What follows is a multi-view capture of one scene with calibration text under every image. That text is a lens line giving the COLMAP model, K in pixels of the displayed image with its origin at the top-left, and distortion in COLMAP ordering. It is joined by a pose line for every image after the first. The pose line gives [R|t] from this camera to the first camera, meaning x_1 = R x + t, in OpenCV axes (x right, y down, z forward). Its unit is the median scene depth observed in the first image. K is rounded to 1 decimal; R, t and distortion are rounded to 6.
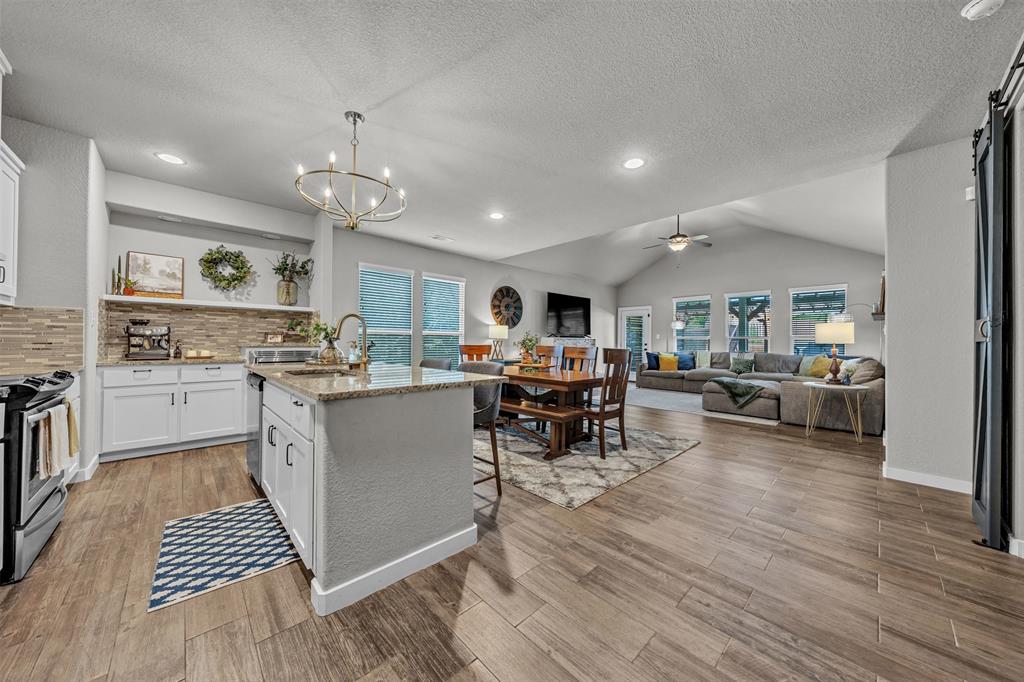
lens RADIAL K [[351.3, 0, 512.4], [0, 351.3, 338.9], [0, 0, 1]] dist [-0.002013, -0.000074]
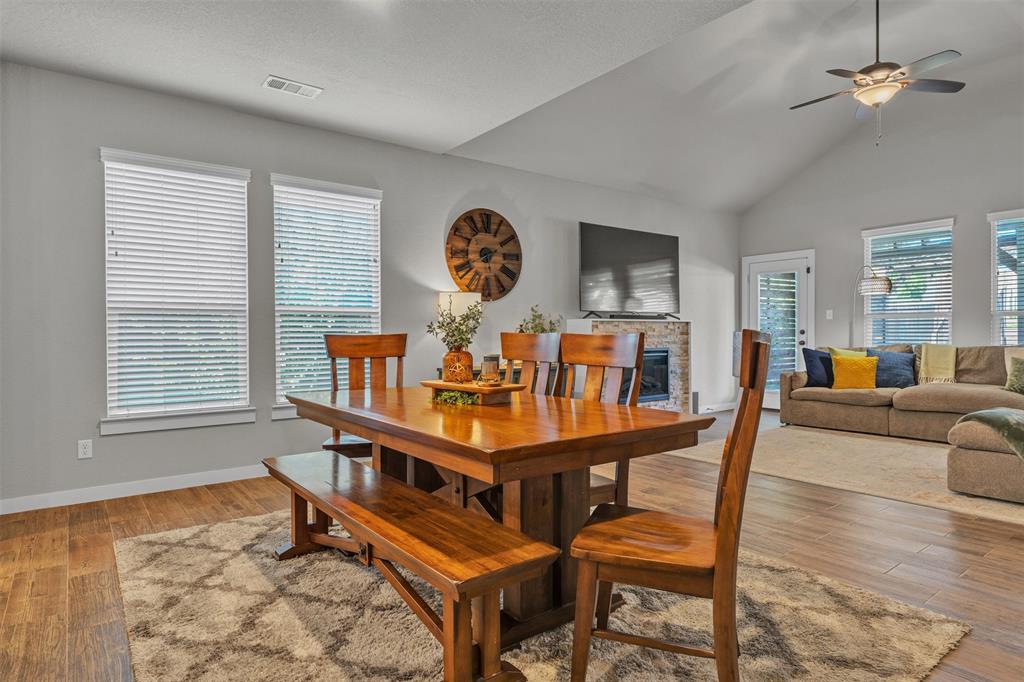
lens RADIAL K [[582.4, 0, 512.8], [0, 582.4, 338.4], [0, 0, 1]] dist [-0.000103, 0.000762]
pose [[0.994140, -0.013616, -0.107244, 0.182620], [0.015094, 0.999802, 0.012978, 0.020142], [0.107046, -0.014521, 0.994148, 0.428601]]
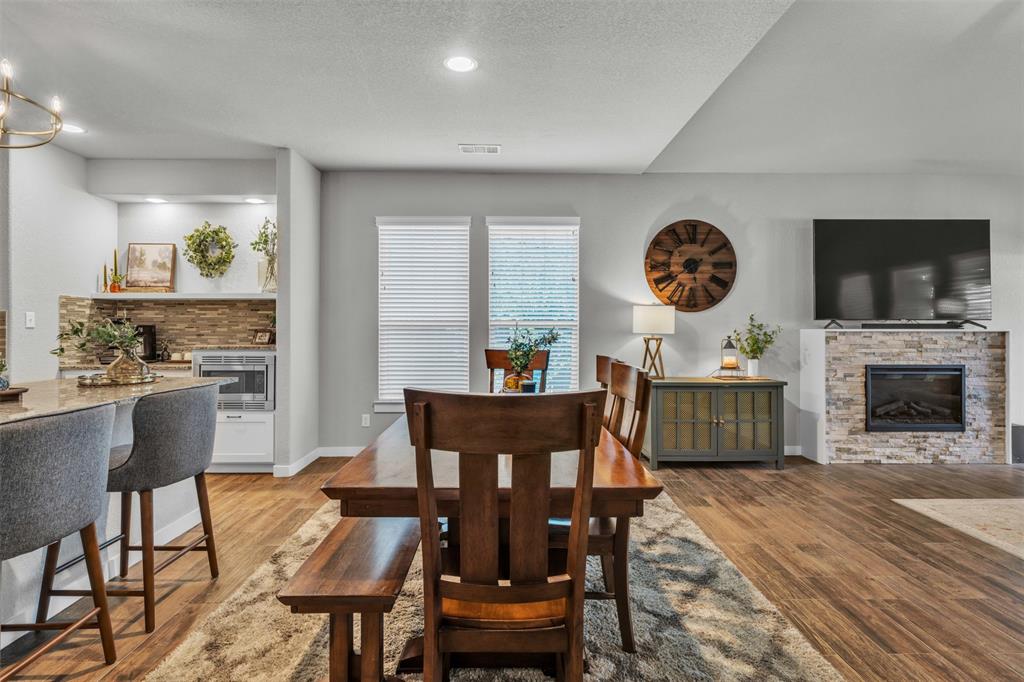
lens RADIAL K [[509.6, 0, 509.1], [0, 509.6, 327.0], [0, 0, 1]] dist [-0.001197, 0.000038]
pose [[0.734783, -0.010252, -0.678225, 0.472195], [0.010413, 0.999938, -0.003835, -0.015248], [0.678222, -0.004244, 0.734845, 0.616640]]
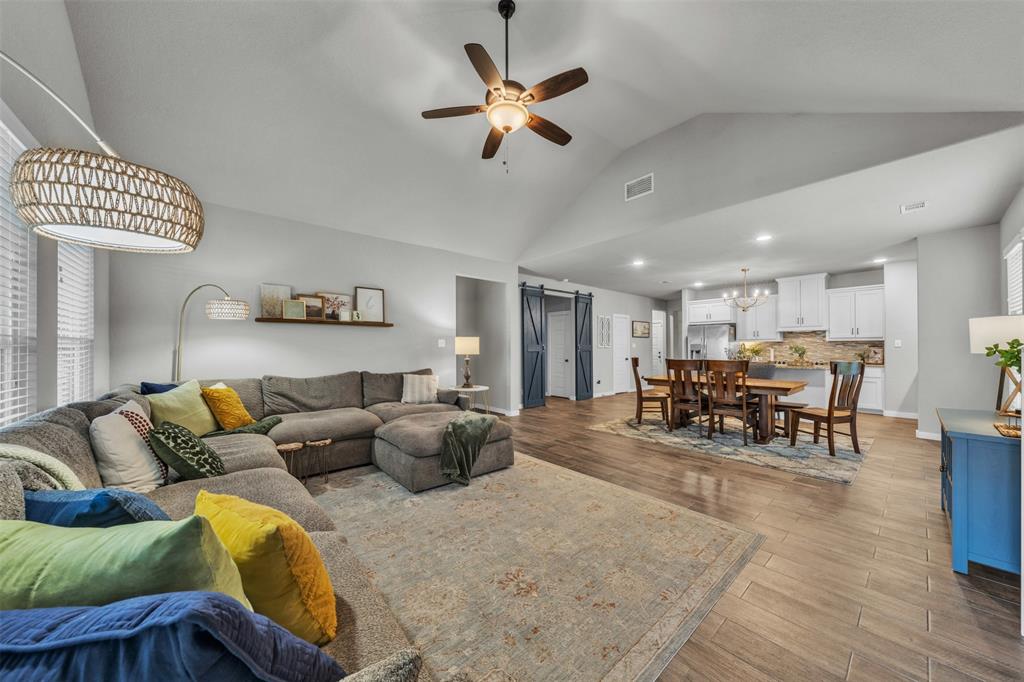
lens RADIAL K [[351.3, 0, 512.4], [0, 351.3, 338.9], [0, 0, 1]] dist [-0.002013, -0.000074]
pose [[-0.998989, -0.006103, 0.044540, 0.734995], [-0.007554, 0.999444, -0.032480, -0.000601], [-0.044317, -0.032784, -0.998479, 2.300128]]
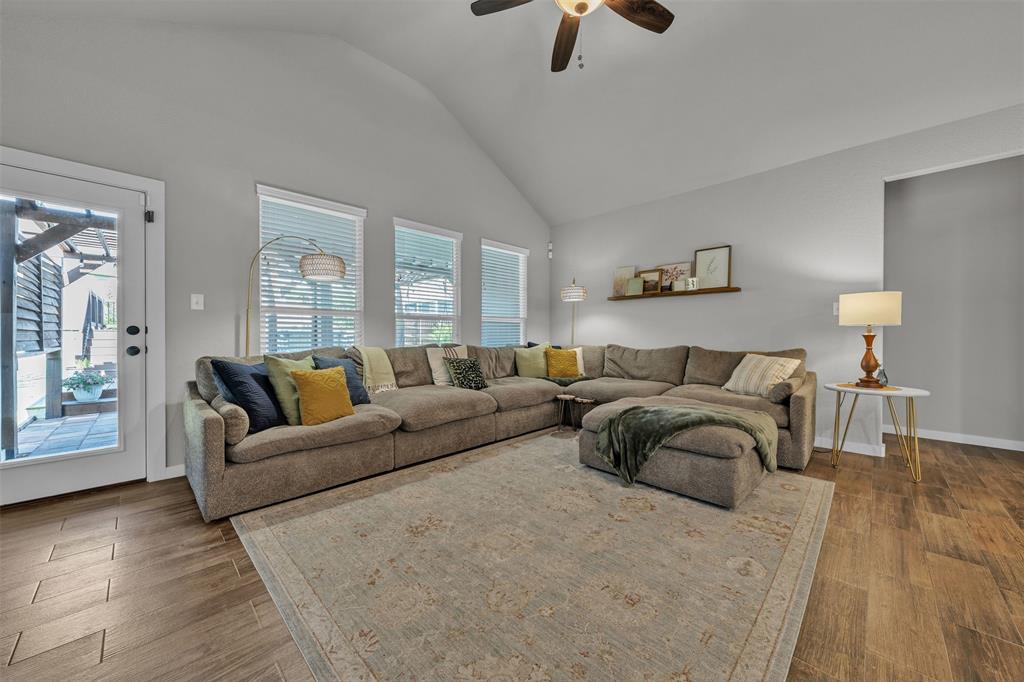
lens RADIAL K [[369.6, 0, 512.4], [0, 369.6, 339.4], [0, 0, 1]] dist [-0.001548, -0.000062]
pose [[-0.032178, -0.017598, 0.999327, 0.260661], [-0.009569, 0.999805, 0.017298, 0.036634], [-0.999436, -0.009006, -0.032341, 1.753236]]
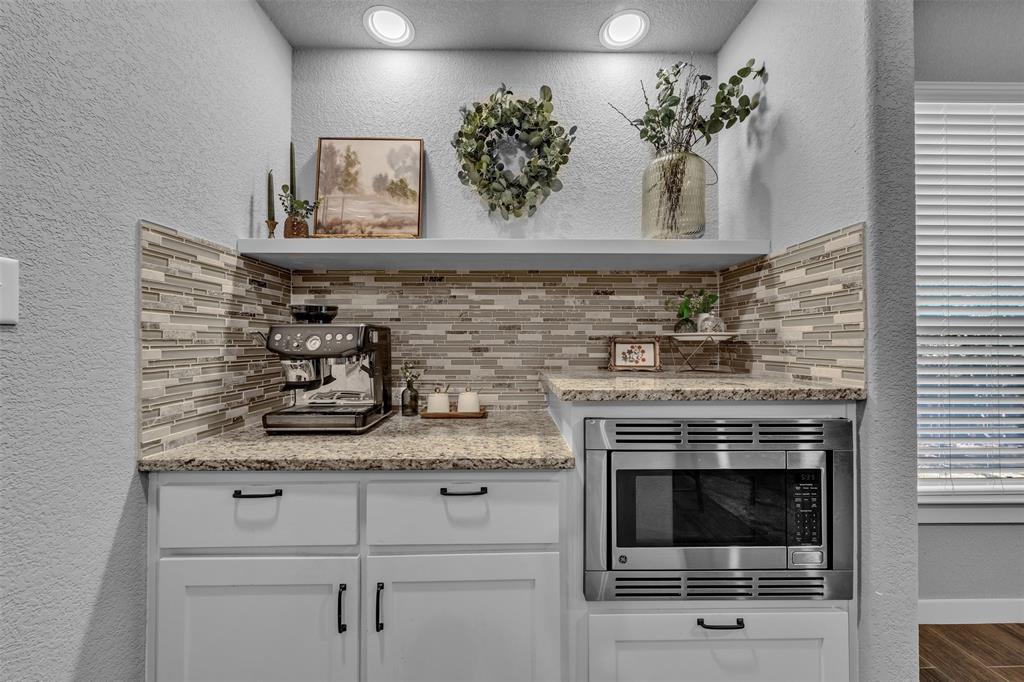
lens RADIAL K [[369.6, 0, 512.4], [0, 369.6, 339.4], [0, 0, 1]] dist [-0.001548, -0.000062]
pose [[0.736520, -0.012764, -0.676295, -0.584163], [0.012384, 0.999909, -0.005385, -0.016656], [0.676302, -0.004409, 0.736611, 0.745237]]
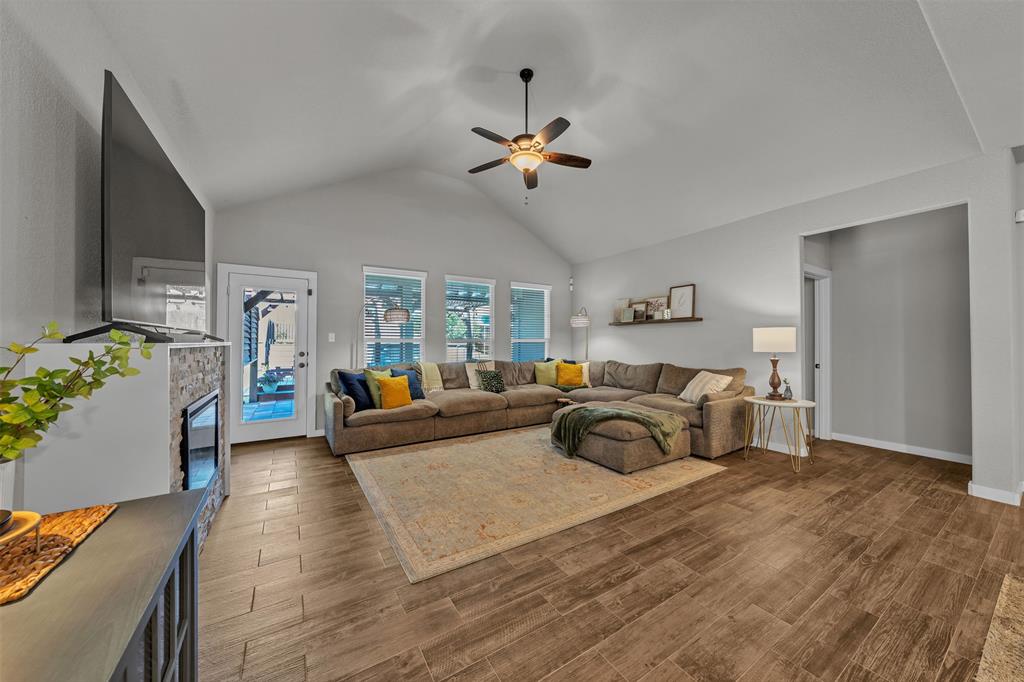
lens RADIAL K [[351.3, 0, 512.4], [0, 351.3, 338.9], [0, 0, 1]] dist [-0.002013, -0.000074]
pose [[0.194700, 0.003031, 0.980858, -0.043514], [-0.006775, 0.999976, -0.001746, -0.011894], [-0.980839, -0.006305, 0.194716, 1.514674]]
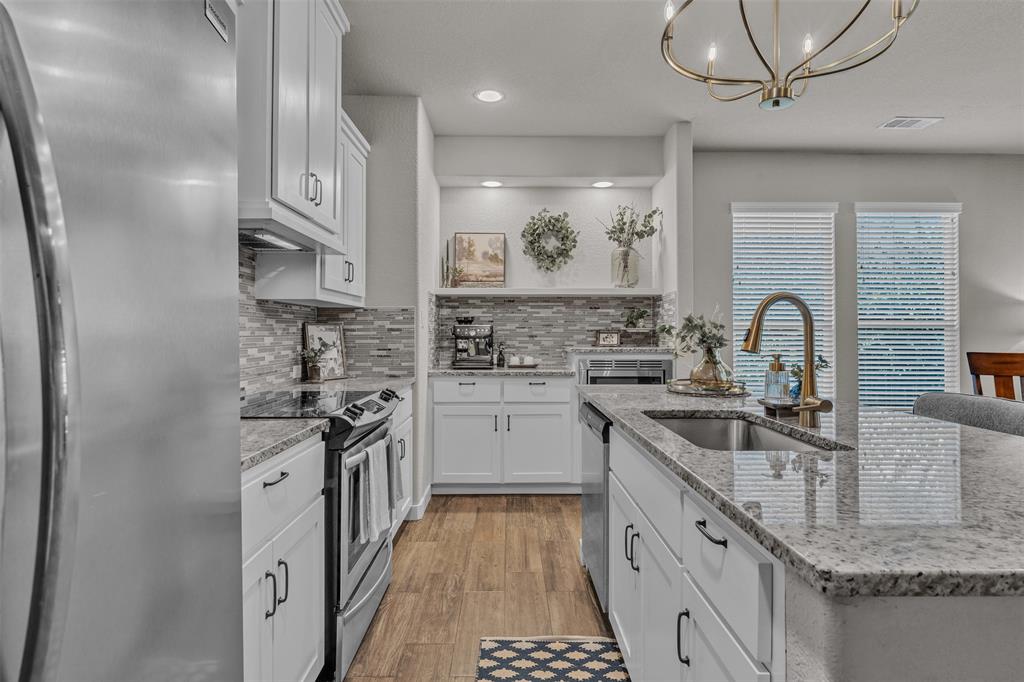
lens RADIAL K [[532.3, 0, 511.4], [0, 532.3, 324.7], [0, 0, 1]] dist [-0.001564, -0.000216]
pose [[0.731350, -0.018118, -0.681762, -0.148801], [0.010125, 0.999825, -0.015709, -0.015690], [0.681928, 0.004586, 0.731405, 0.169575]]
